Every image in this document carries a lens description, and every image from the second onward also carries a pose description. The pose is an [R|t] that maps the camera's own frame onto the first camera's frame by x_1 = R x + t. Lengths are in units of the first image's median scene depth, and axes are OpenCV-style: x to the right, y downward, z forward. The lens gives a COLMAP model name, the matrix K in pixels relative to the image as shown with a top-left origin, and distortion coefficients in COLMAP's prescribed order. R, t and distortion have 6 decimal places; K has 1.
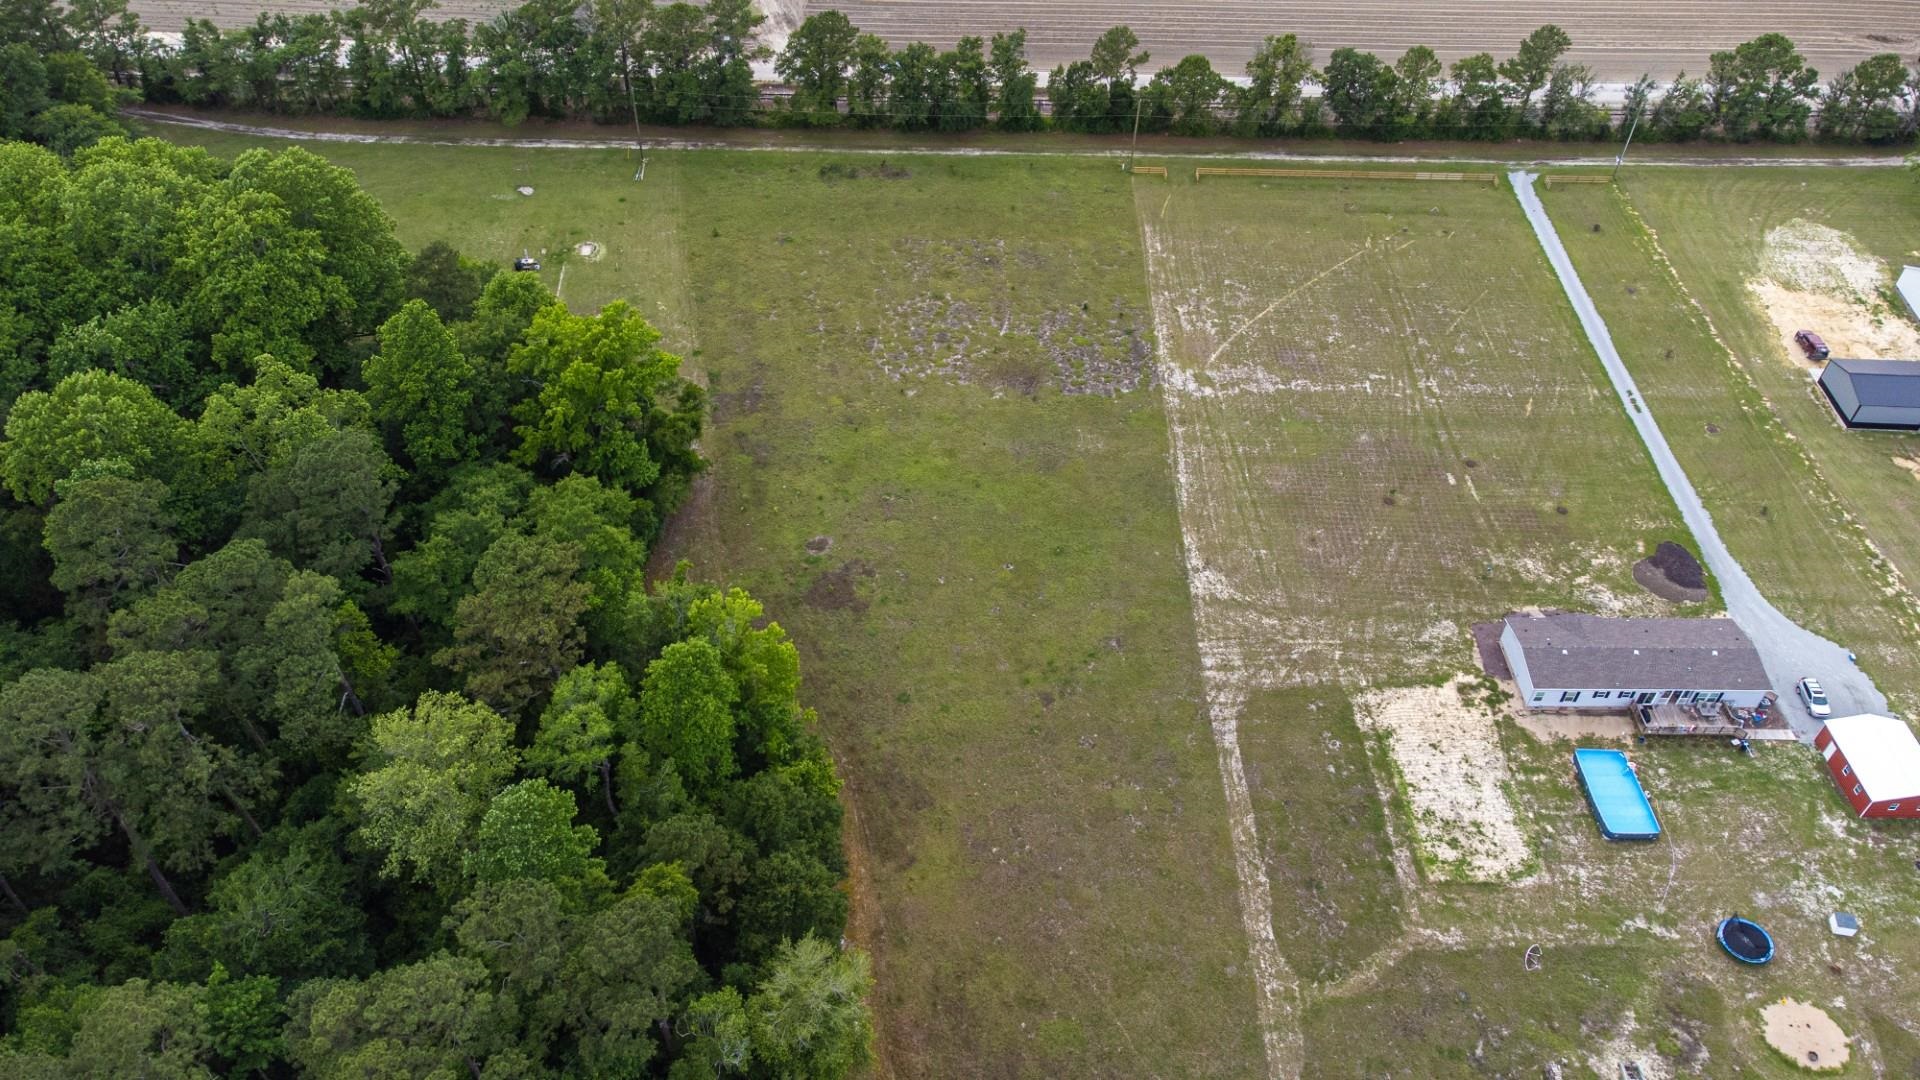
lens RADIAL K [[1425.2, 0, 957.7], [0, 1425.2, 540.0], [0, 0, 1]] dist [0.011577, 0.070475]
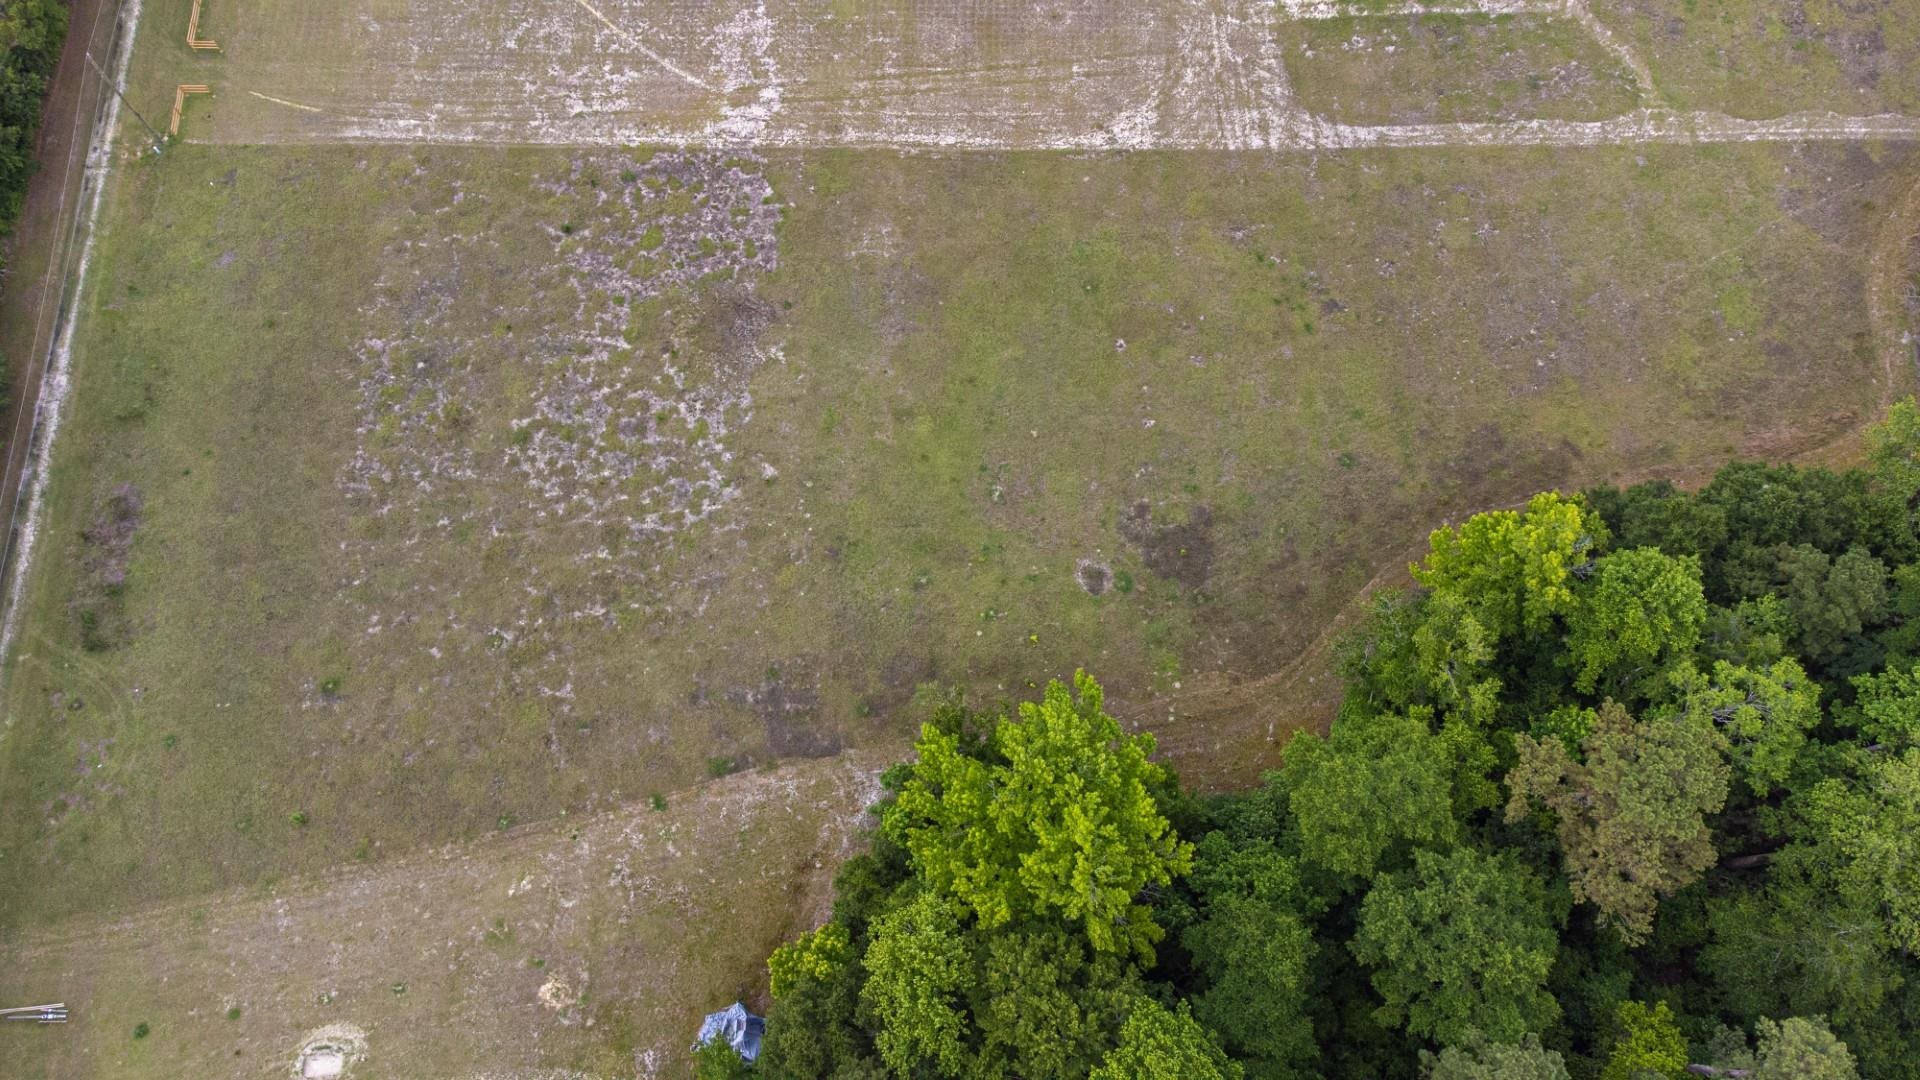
lens RADIAL K [[1430.7, 0, 955.1], [0, 1430.7, 539.4], [0, 0, 1]] dist [0.002842, 0.080857]
pose [[-0.016663, -0.949824, 0.312340, -0.307060], [0.690612, 0.214961, 0.690541, -0.557970], [-0.723033, 0.227212, 0.652378, 0.562732]]
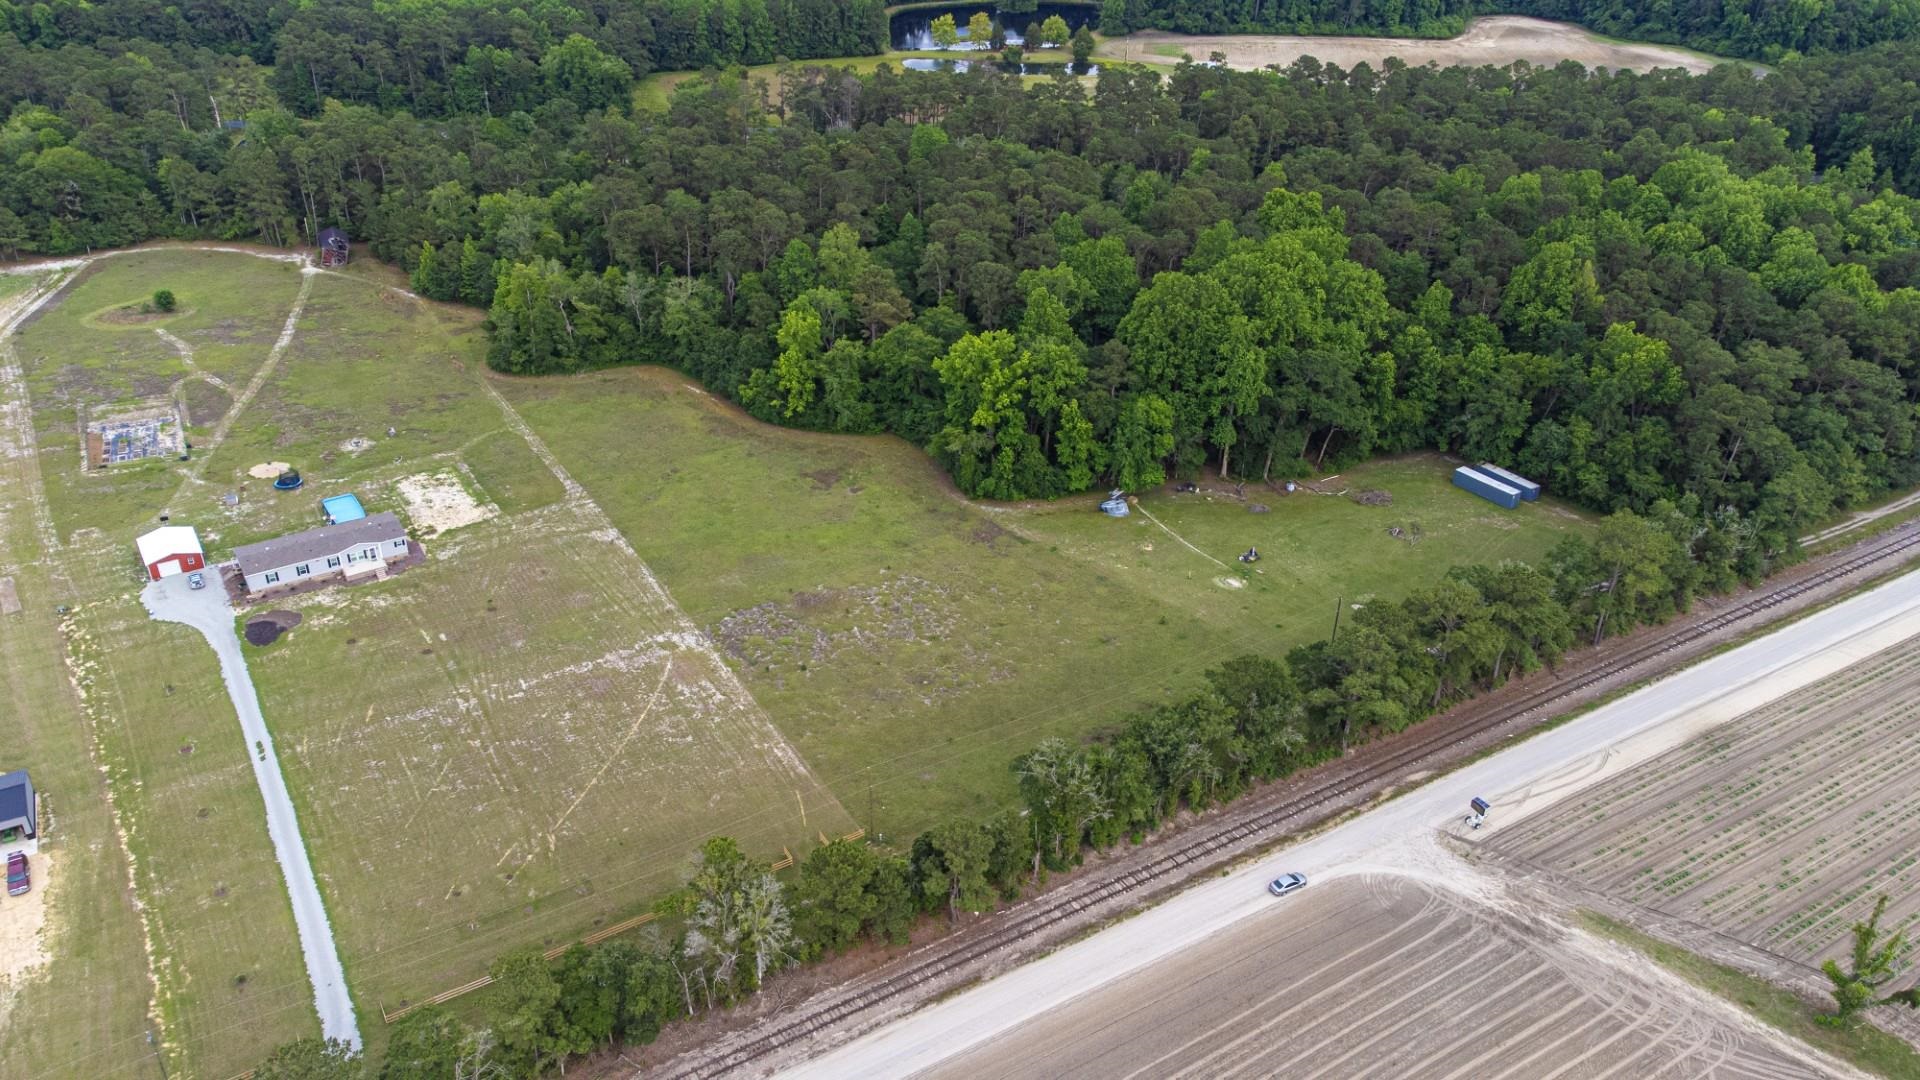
lens RADIAL K [[1425.2, 0, 957.7], [0, 1425.2, 540.0], [0, 0, 1]] dist [0.011577, 0.070475]
pose [[-0.847562, 0.231832, -0.477381, 0.564228], [-0.394700, 0.325940, 0.859055, -1.362013], [0.354754, 0.916524, -0.184750, 1.372647]]
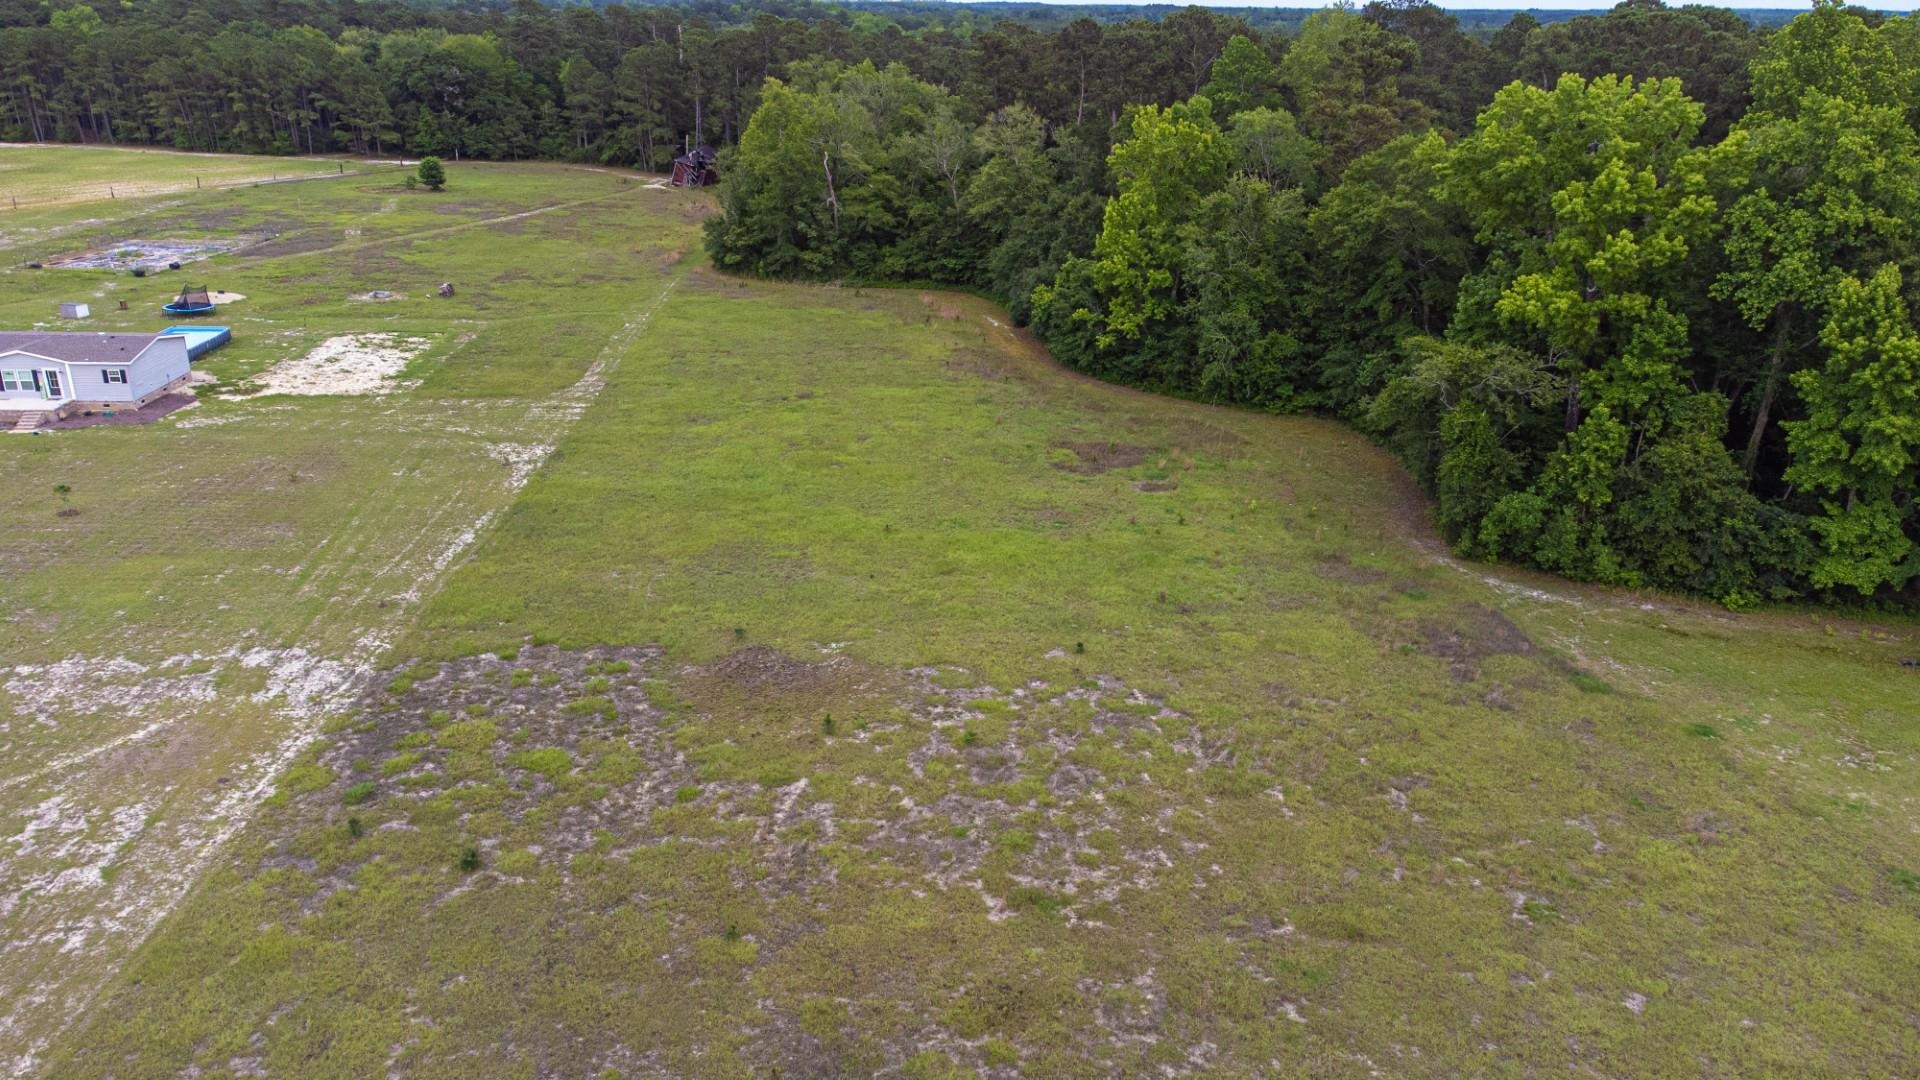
lens RADIAL K [[1425.2, 0, 957.7], [0, 1425.2, 540.0], [0, 0, 1]] dist [0.011577, 0.070475]
pose [[-0.998142, -0.019979, -0.057569, 0.018938], [-0.060591, 0.425970, 0.902706, -0.518229], [0.006487, 0.904517, -0.426389, 1.267505]]
